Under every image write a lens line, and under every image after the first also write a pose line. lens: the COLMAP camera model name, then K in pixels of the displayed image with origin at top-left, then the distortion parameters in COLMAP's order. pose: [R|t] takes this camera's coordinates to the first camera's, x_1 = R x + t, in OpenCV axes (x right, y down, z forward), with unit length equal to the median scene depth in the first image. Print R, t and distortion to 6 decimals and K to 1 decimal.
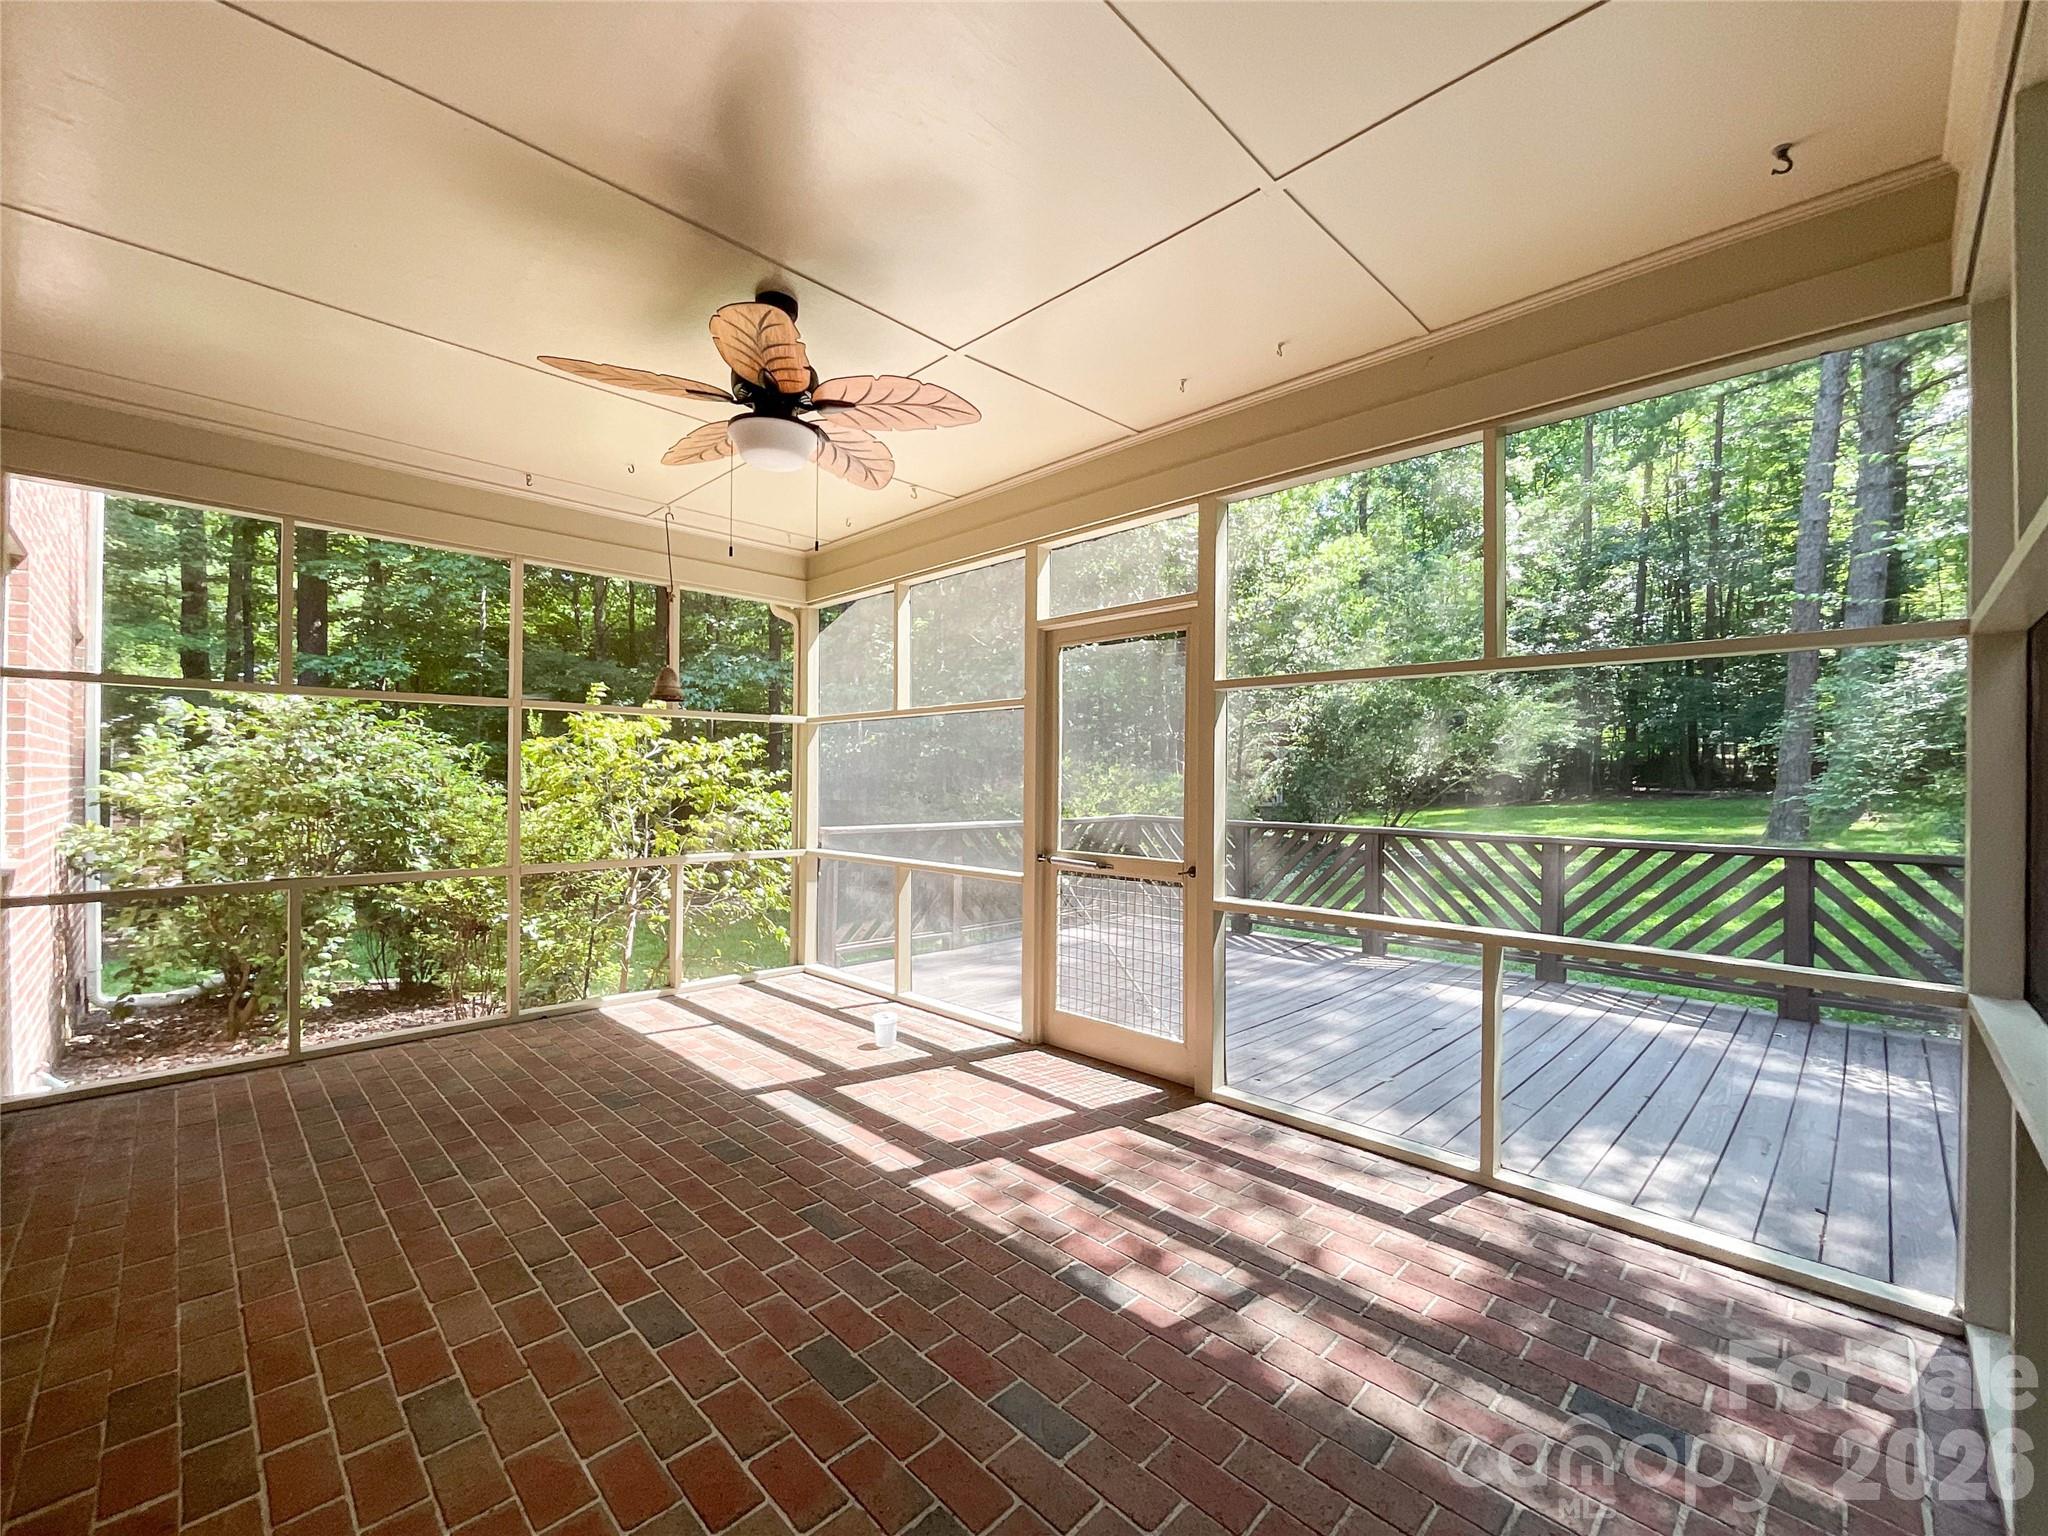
lens RADIAL K [[862.1, 0, 1039.1], [0, 862.1, 774.2], [0, 0, 1]] dist [-0.011571, 0.005342]
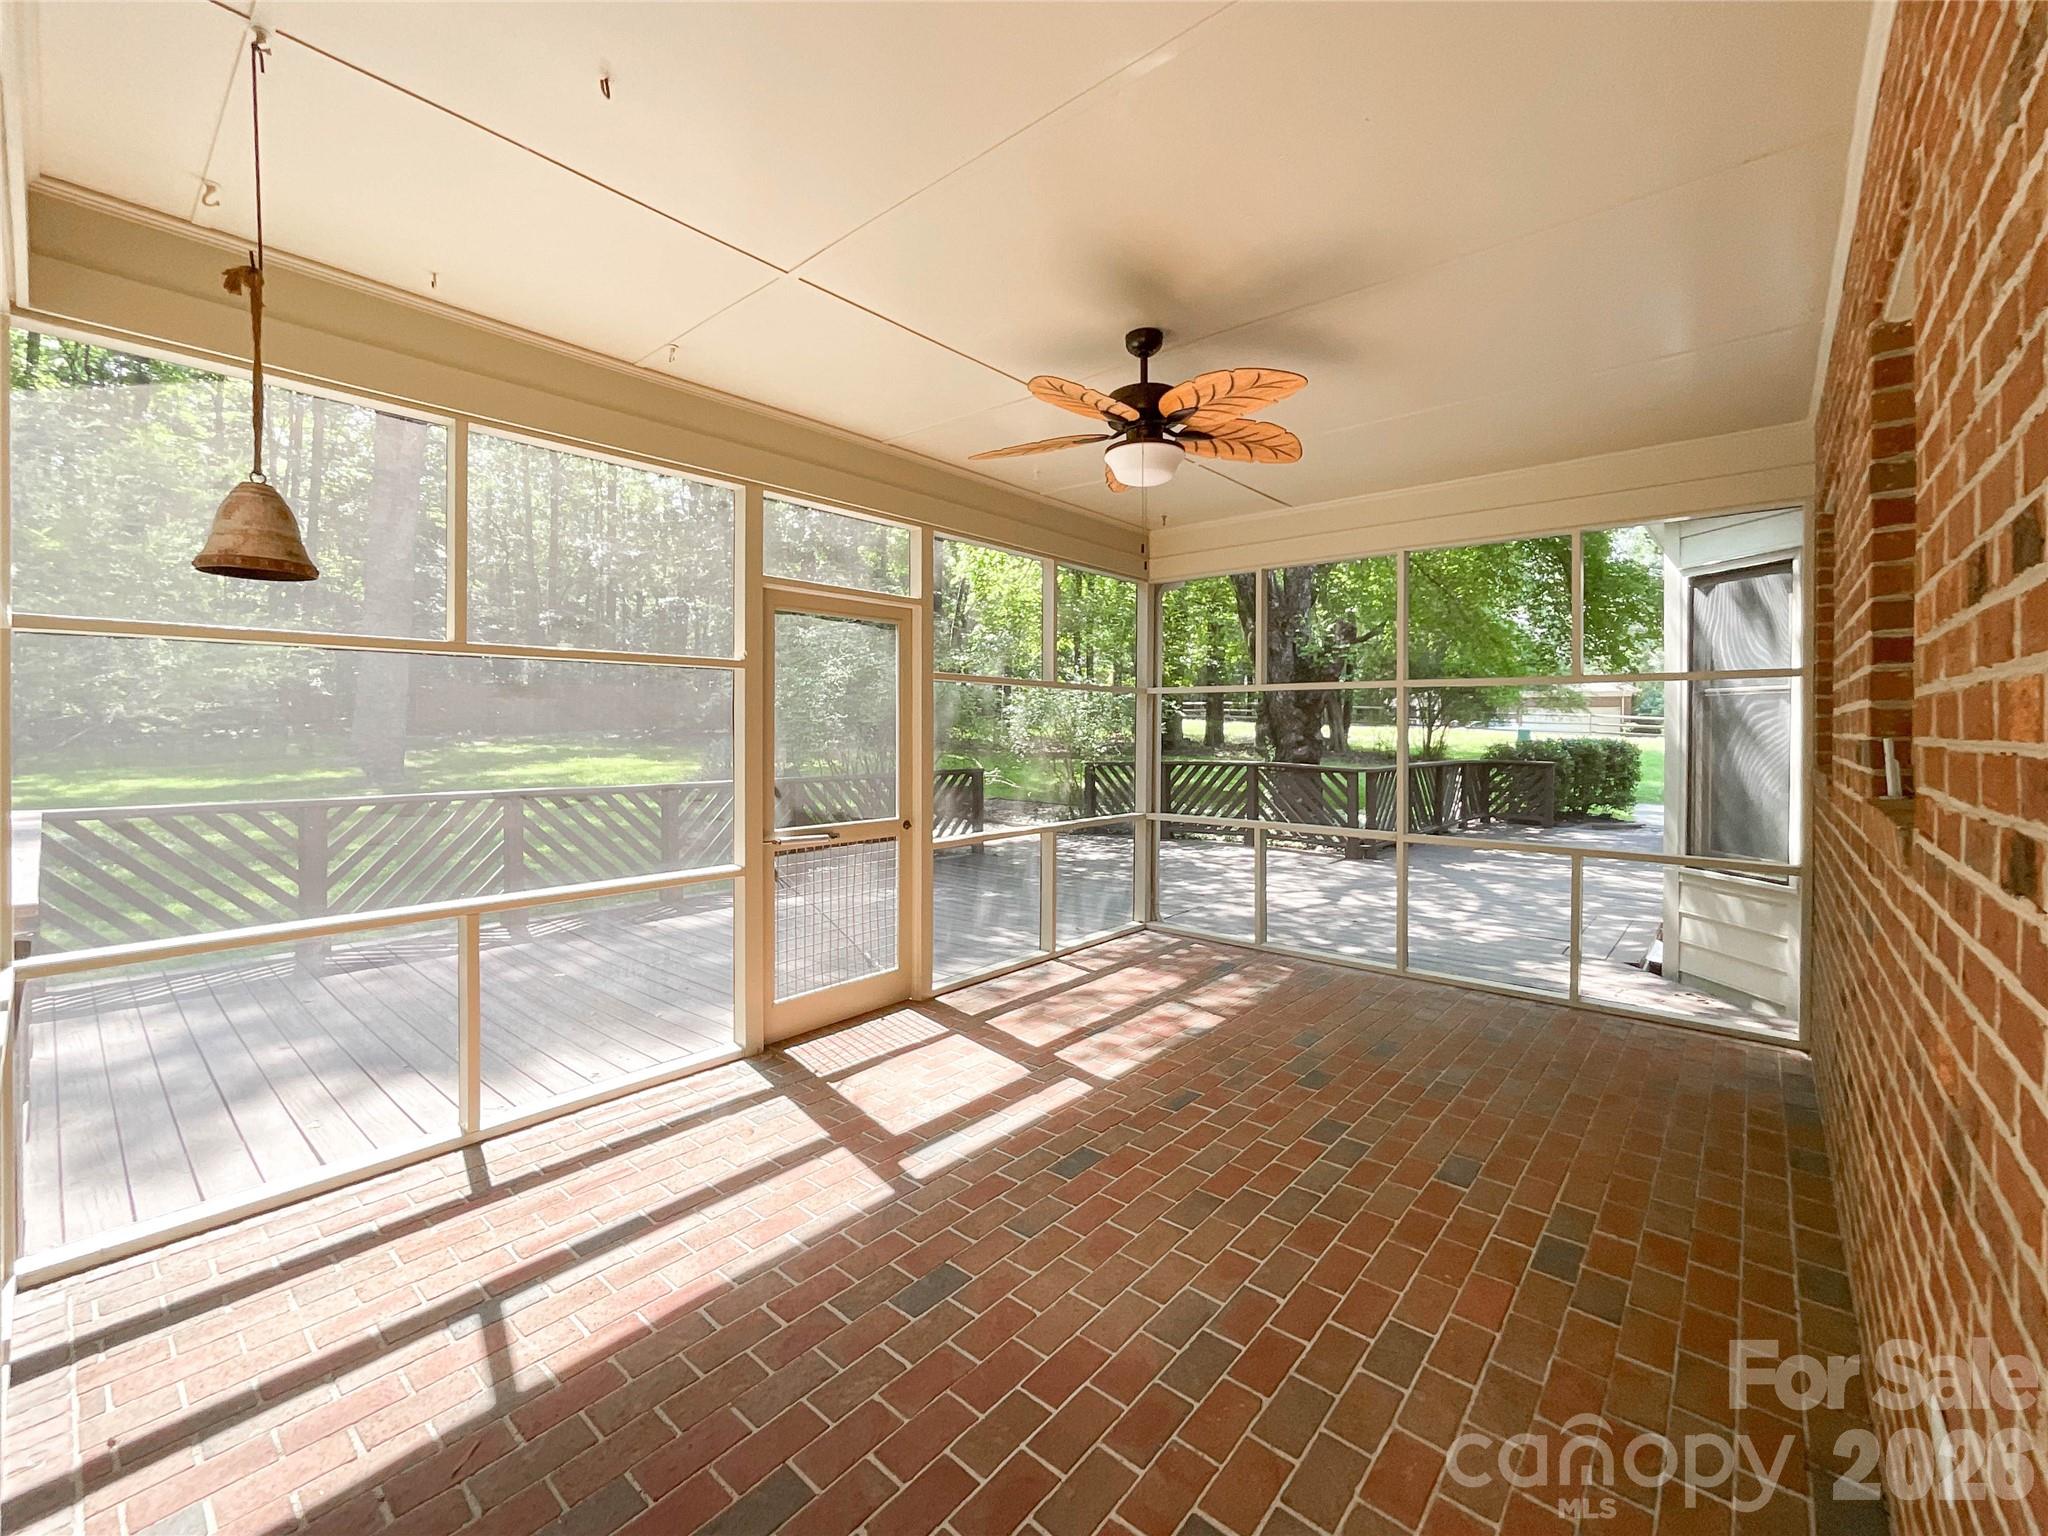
lens RADIAL K [[862.1, 0, 1035.4], [0, 862.1, 751.5], [0, 0, 1]] dist [-0.011571, 0.005342]
pose [[-0.074331, -0.041199, 0.996382, -1.212386], [-0.011899, 0.999112, 0.040424, -0.049682], [-0.997163, -0.008852, -0.074755, 1.054844]]
